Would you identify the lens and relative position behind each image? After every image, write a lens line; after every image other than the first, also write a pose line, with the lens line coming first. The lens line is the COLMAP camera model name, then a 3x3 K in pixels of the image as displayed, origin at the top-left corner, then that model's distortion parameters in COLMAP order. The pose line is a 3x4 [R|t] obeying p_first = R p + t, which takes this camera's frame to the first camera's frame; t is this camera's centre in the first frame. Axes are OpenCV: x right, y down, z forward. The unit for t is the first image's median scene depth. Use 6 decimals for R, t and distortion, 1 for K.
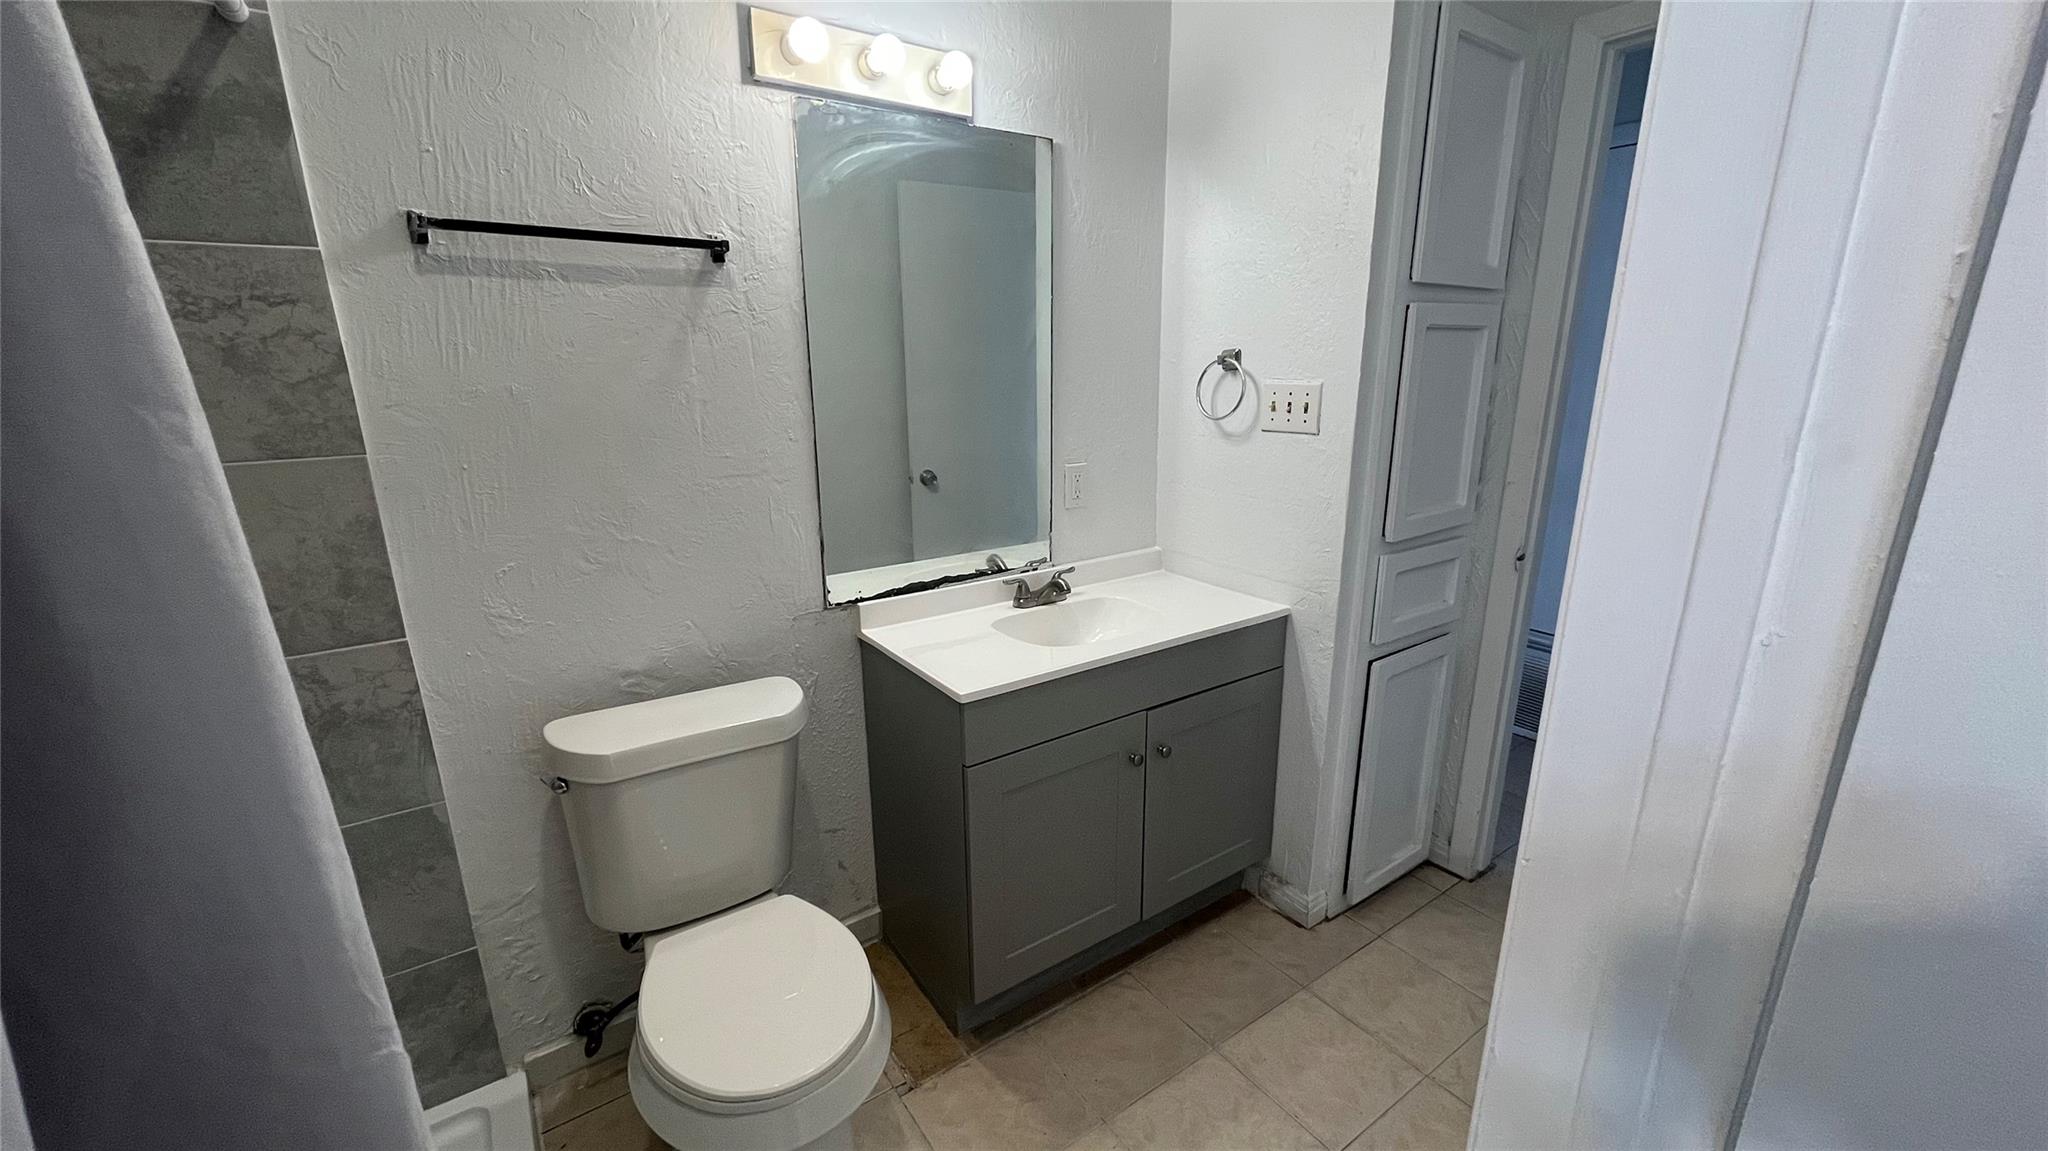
lens RADIAL K [[811.6, 0, 1024.0], [0, 811.6, 575.5], [0, 0, 1]] dist [-0.016977, -0.000060]
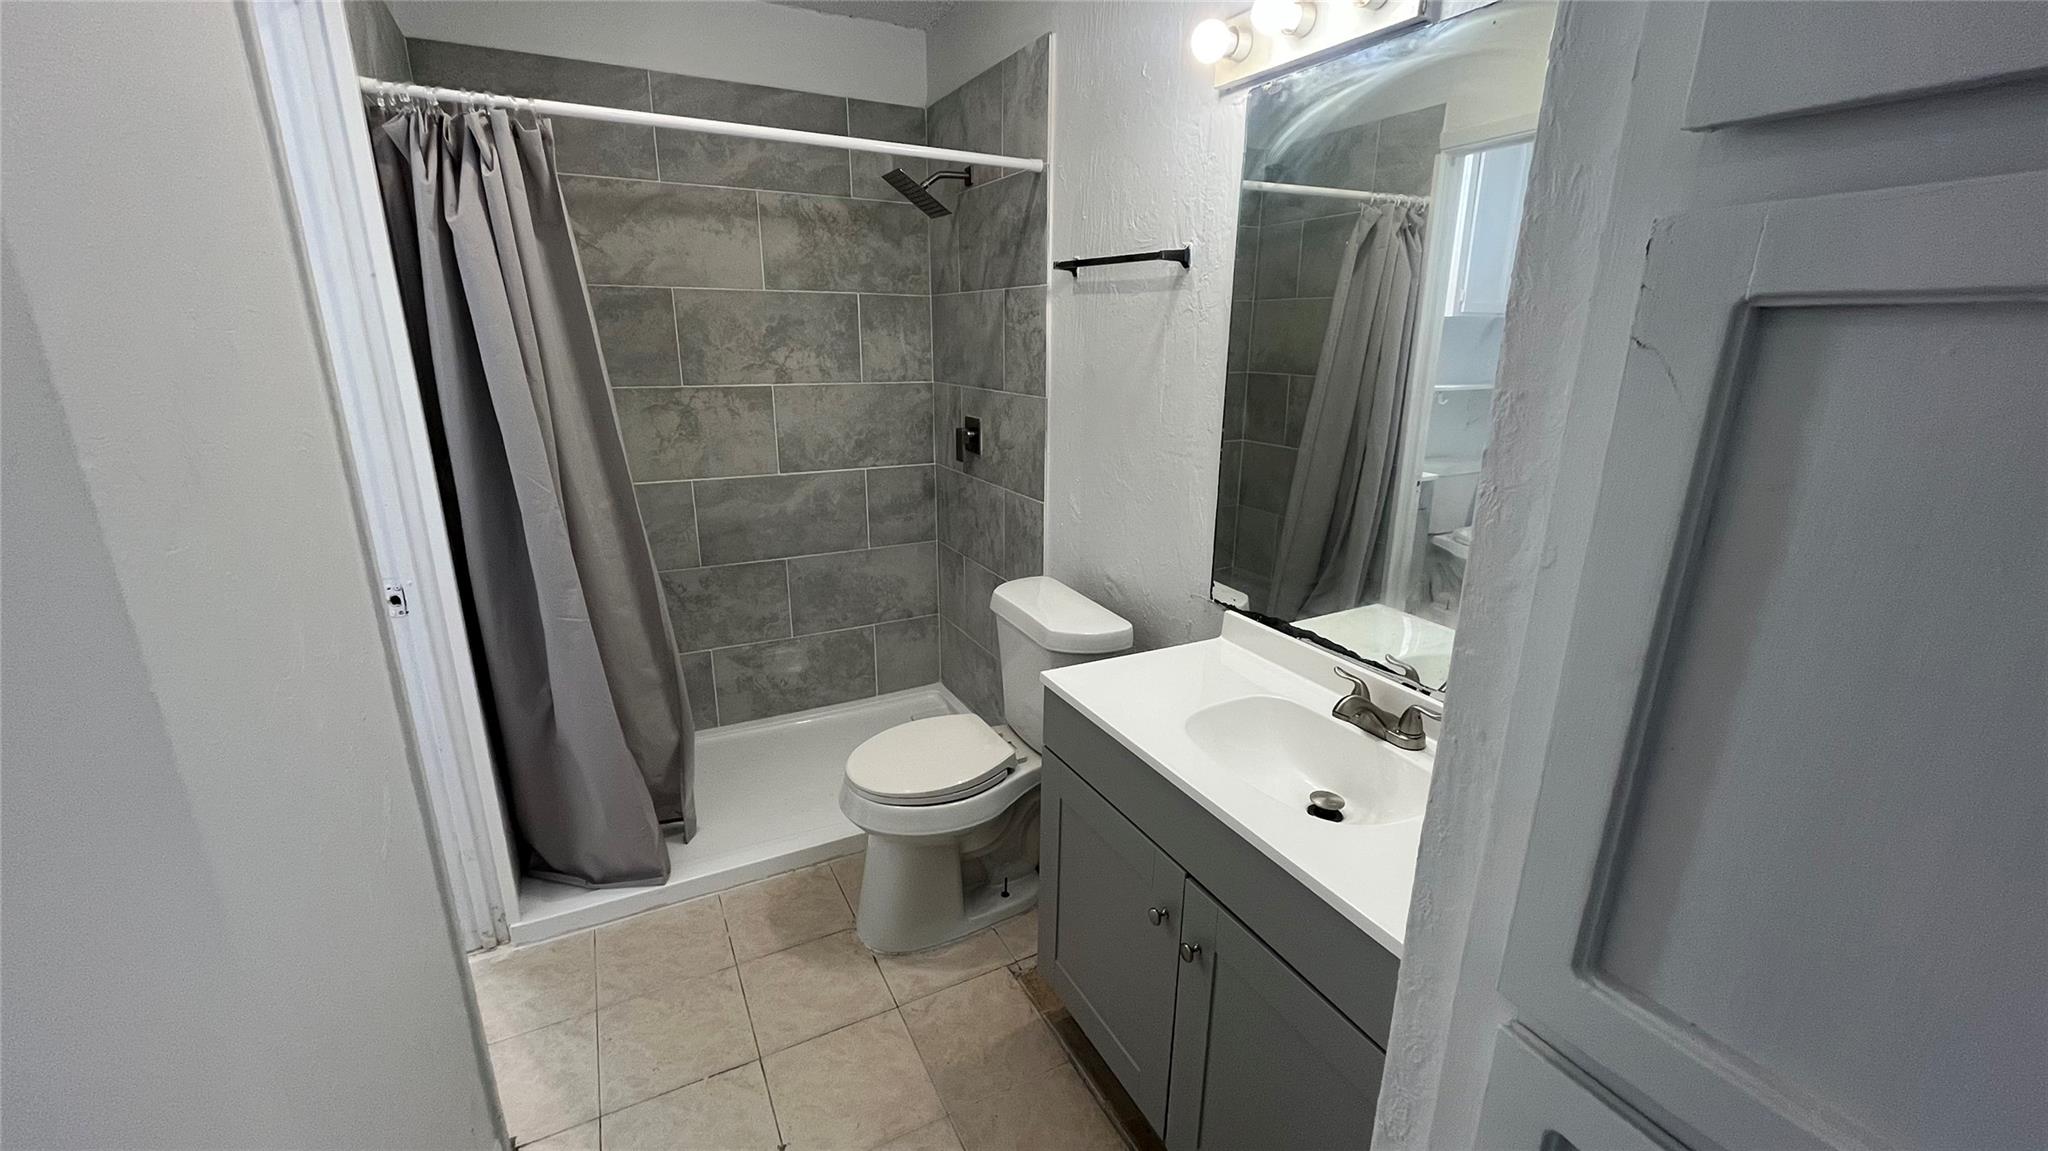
lens RADIAL K [[811.6, 0, 1024.0], [0, 811.6, 575.5], [0, 0, 1]] dist [-0.016977, -0.000060]
pose [[-0.117593, 0.286884, -0.950721, 0.926353], [-0.269104, 0.912336, 0.308586, -0.298082], [0.955905, 0.292130, -0.030083, 0.999160]]
